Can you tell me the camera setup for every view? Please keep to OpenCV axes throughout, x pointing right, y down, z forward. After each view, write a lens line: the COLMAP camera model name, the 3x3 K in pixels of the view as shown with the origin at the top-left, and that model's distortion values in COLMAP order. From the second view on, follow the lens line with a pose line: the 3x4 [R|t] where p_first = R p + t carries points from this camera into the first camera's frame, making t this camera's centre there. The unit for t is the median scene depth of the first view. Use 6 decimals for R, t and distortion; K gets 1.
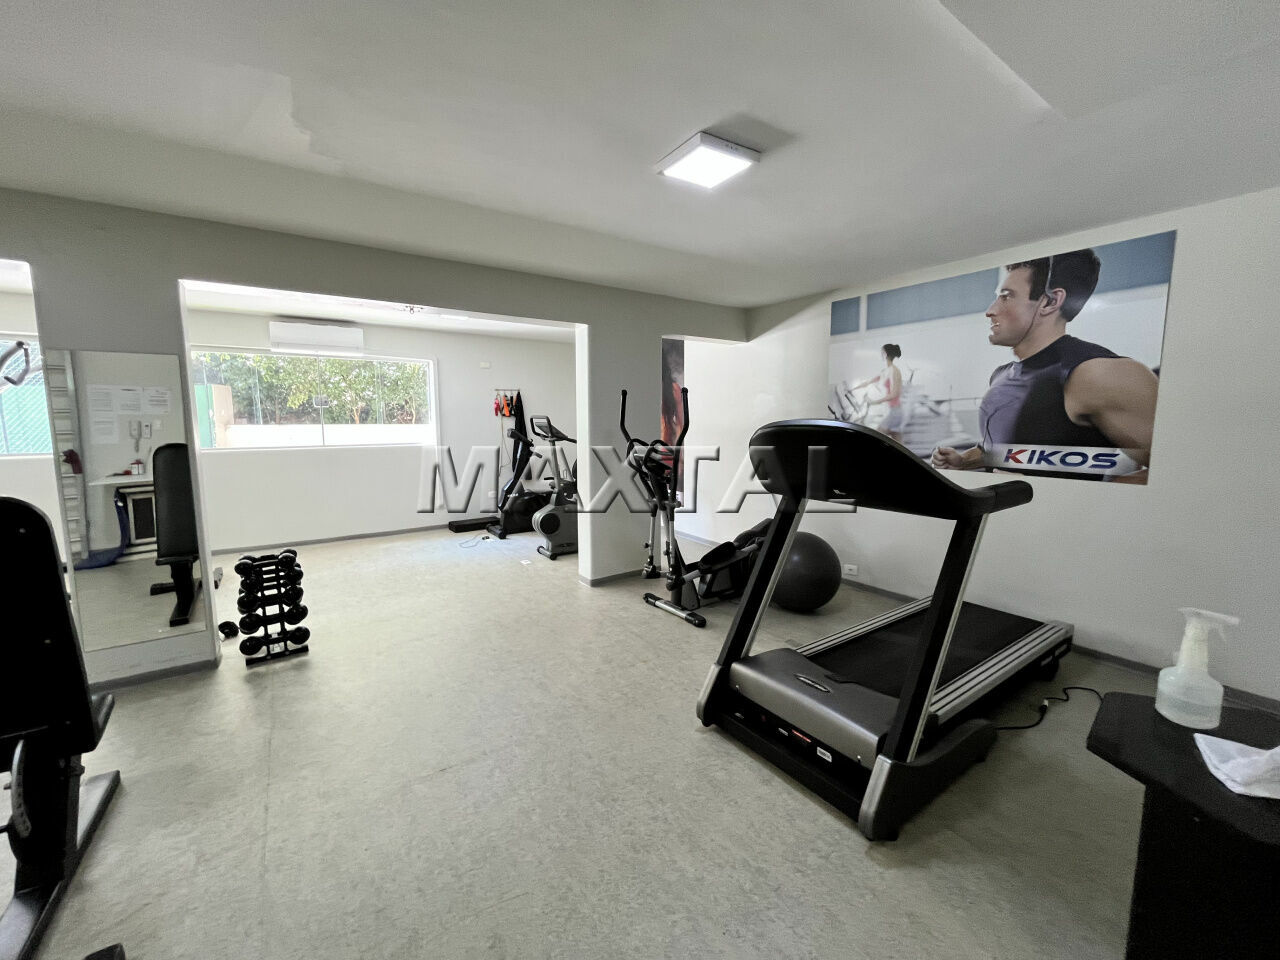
lens RADIAL K [[512.2, 0, 634.7], [0, 512.2, 474.1], [0, 0, 1]] dist [-0.007943, -0.000027]
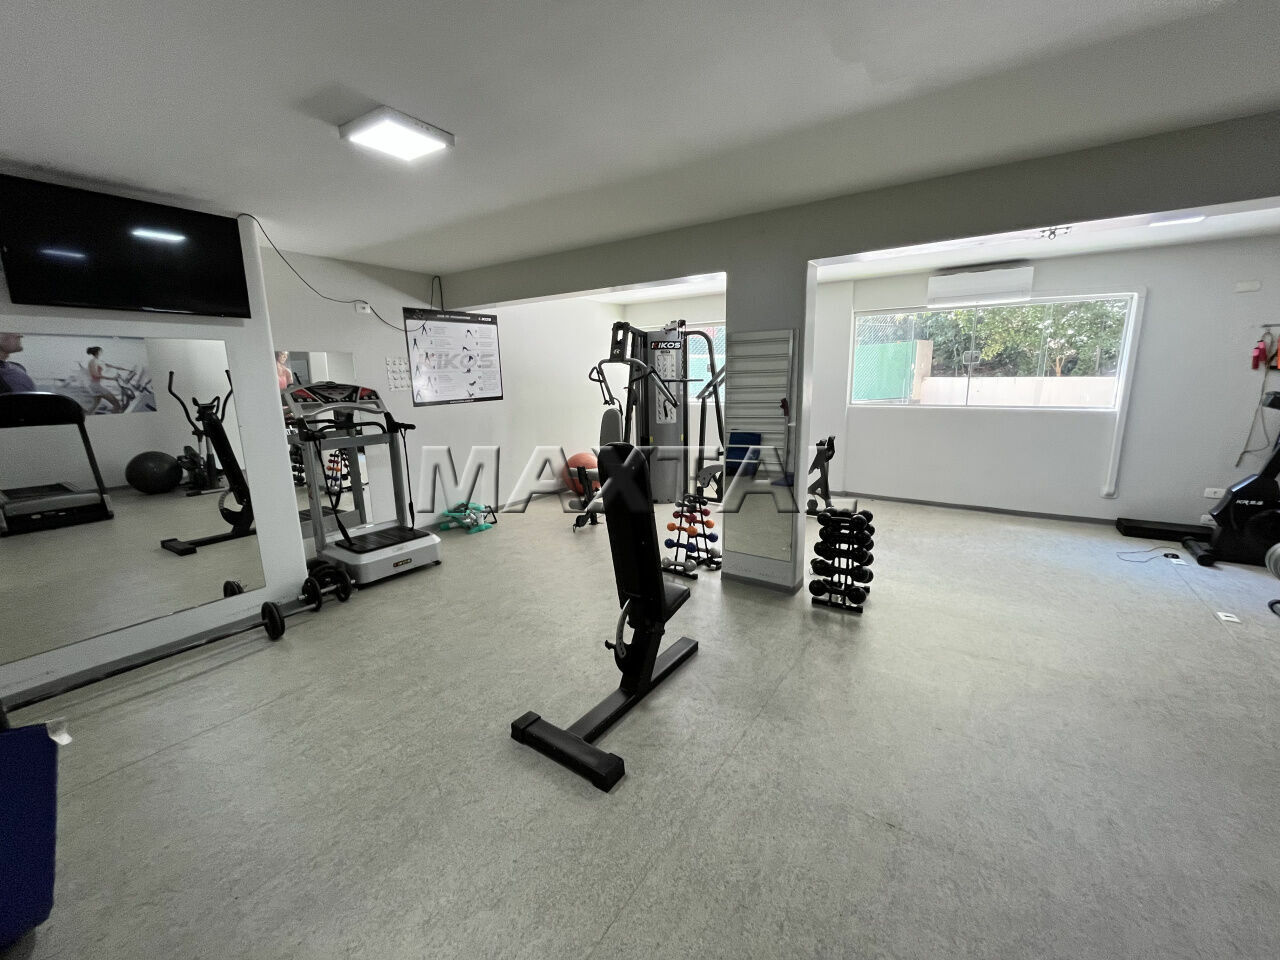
lens RADIAL K [[512.2, 0, 634.7], [0, 512.2, 474.1], [0, 0, 1]] dist [-0.007943, -0.000027]
pose [[0.365086, 0.168603, -0.915579, 0.078887], [-0.082135, 0.985462, 0.148721, -0.040030], [0.927344, 0.020905, 0.373627, 0.181331]]
